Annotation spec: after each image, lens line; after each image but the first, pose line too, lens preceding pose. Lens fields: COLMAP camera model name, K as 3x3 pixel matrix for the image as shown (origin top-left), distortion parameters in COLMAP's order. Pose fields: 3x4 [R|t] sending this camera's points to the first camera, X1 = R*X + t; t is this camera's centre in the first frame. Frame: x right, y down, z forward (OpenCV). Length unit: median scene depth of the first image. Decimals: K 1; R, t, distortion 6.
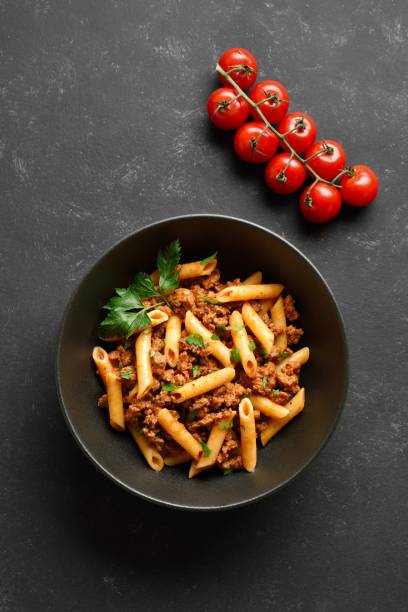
lens RADIAL K [[1074.1, 0, 204.0], [0, 1074.1, 306.0], [0, 0, 1]] dist [0.027080, -0.081302]
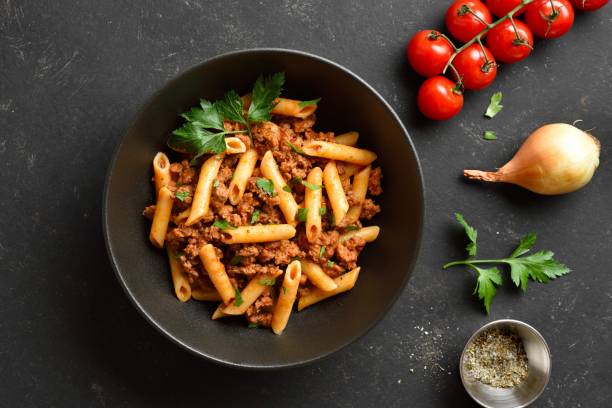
lens RADIAL K [[1074.1, 0, 306.0], [0, 1074.1, 204.0], [0, 0, 1]] dist [0.027080, -0.081302]
pose [[0.944558, 0.322601, 0.061149, -0.026008], [-0.328121, 0.934290, 0.139421, -0.090016], [-0.012154, -0.151756, 0.988343, 0.093801]]
